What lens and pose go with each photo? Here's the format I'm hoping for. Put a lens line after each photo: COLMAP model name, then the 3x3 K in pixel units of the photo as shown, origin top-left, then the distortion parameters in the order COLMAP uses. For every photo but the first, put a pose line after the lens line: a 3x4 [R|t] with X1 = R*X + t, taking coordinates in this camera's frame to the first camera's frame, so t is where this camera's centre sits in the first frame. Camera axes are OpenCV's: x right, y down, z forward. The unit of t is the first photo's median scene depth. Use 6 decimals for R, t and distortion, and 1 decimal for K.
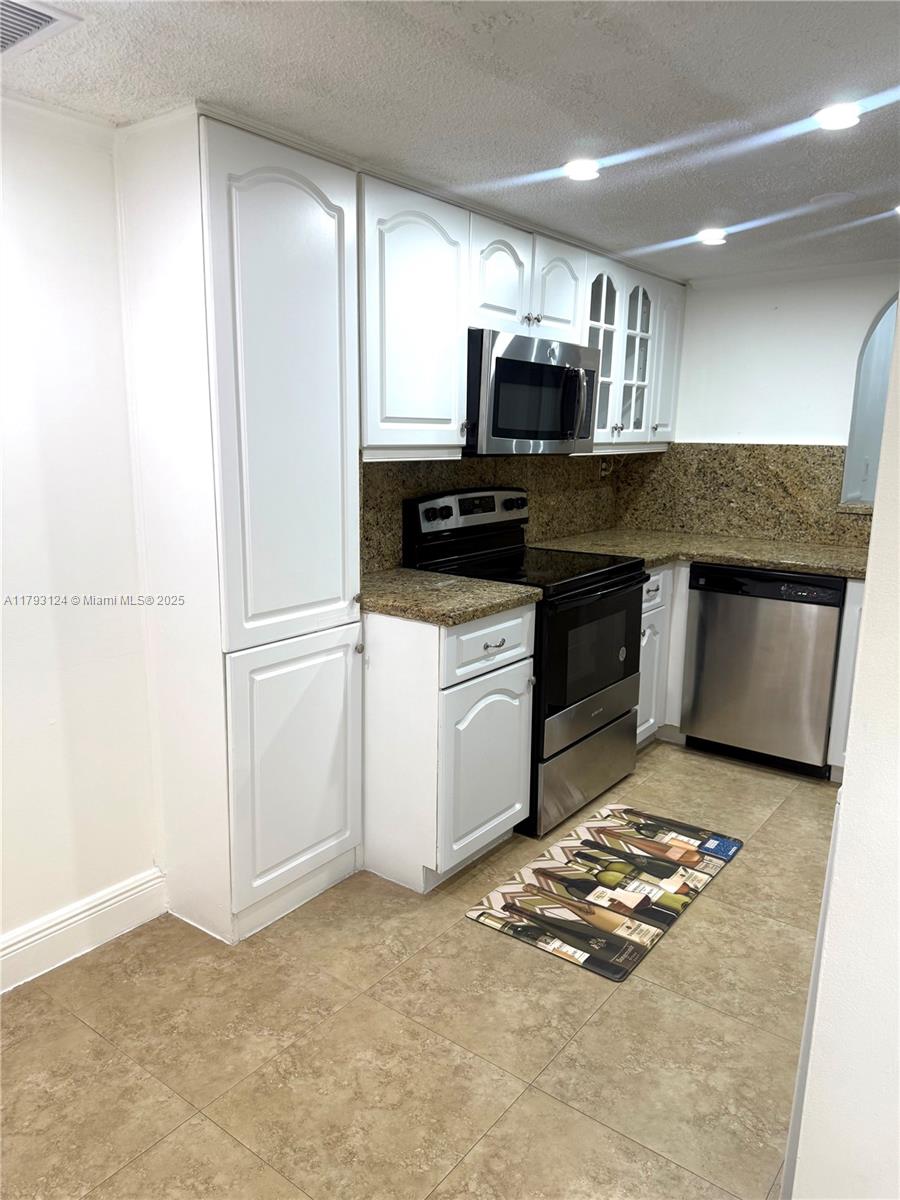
lens RADIAL K [[852.2, 0, 439.7], [0, 852.2, 603.6], [0, 0, 1]] dist [0.074734, -0.085605]
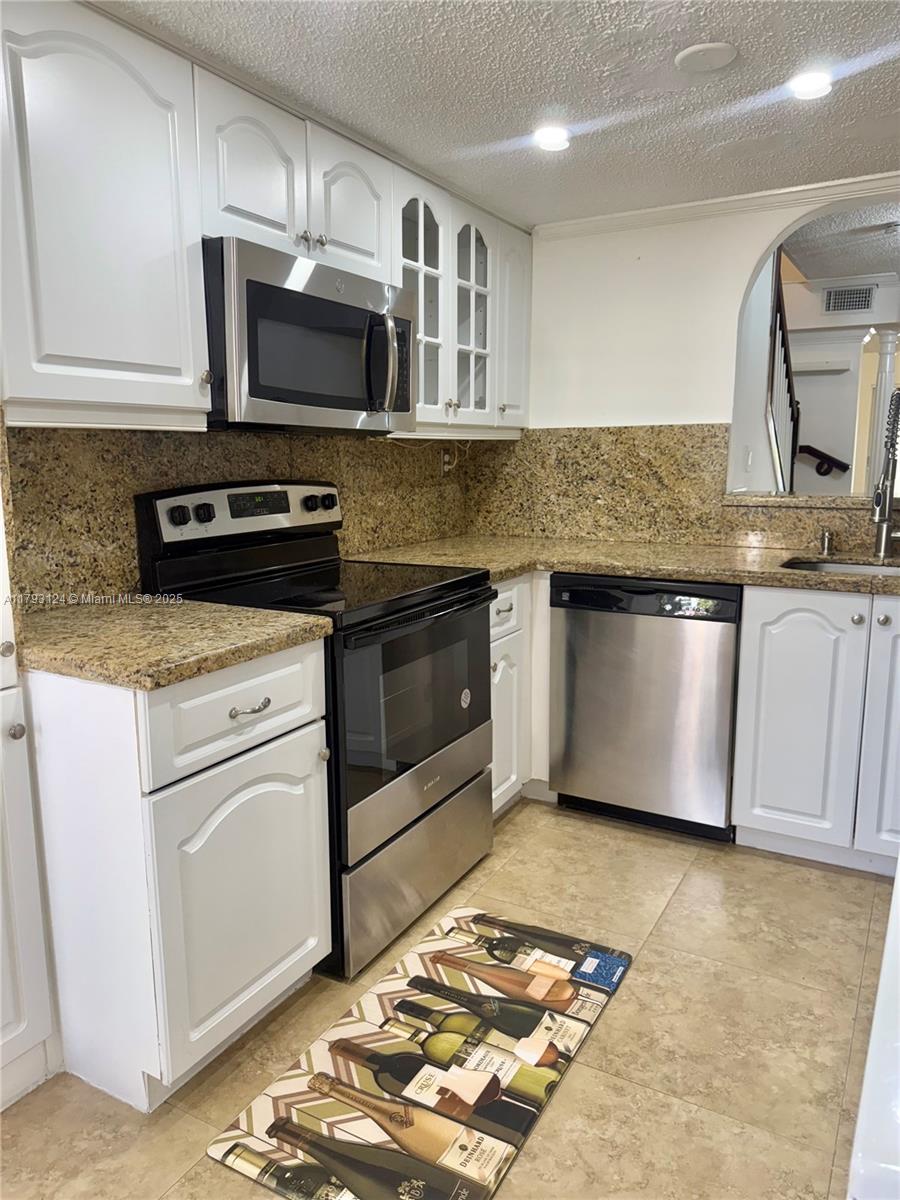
lens RADIAL K [[852.2, 0, 449.1], [0, 852.2, 593.5], [0, 0, 1]] dist [0.074734, -0.085605]
pose [[0.989982, -0.039896, 0.135442, 0.116328], [0.044668, 0.998477, -0.032379, -0.009932], [-0.133944, 0.038105, 0.990256, 0.296948]]
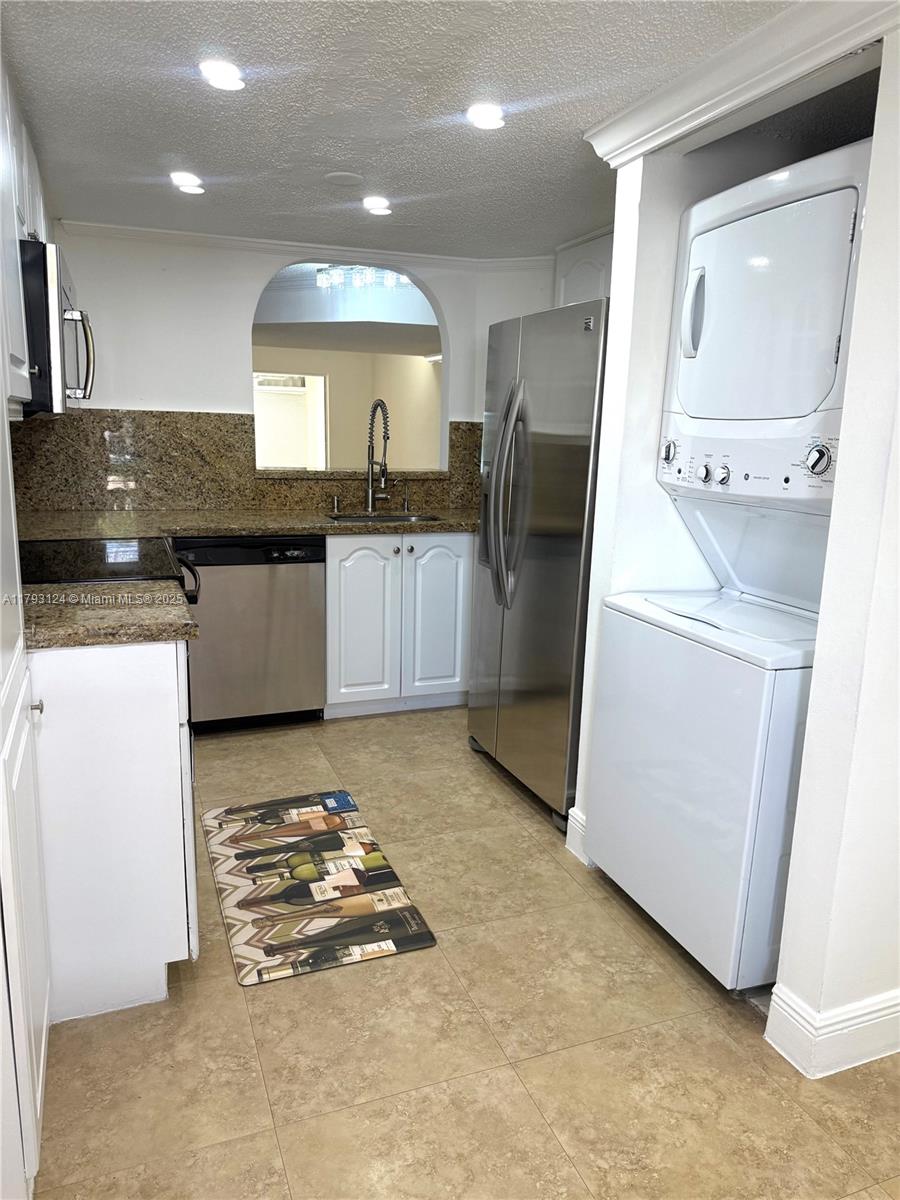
lens RADIAL K [[852.2, 0, 446.3], [0, 852.2, 601.0], [0, 0, 1]] dist [0.074734, -0.085605]
pose [[0.510335, -0.170669, 0.842870, -0.429407], [0.149779, 0.982769, 0.108310, -0.046712], [-0.846832, 0.070970, 0.527104, 0.330057]]
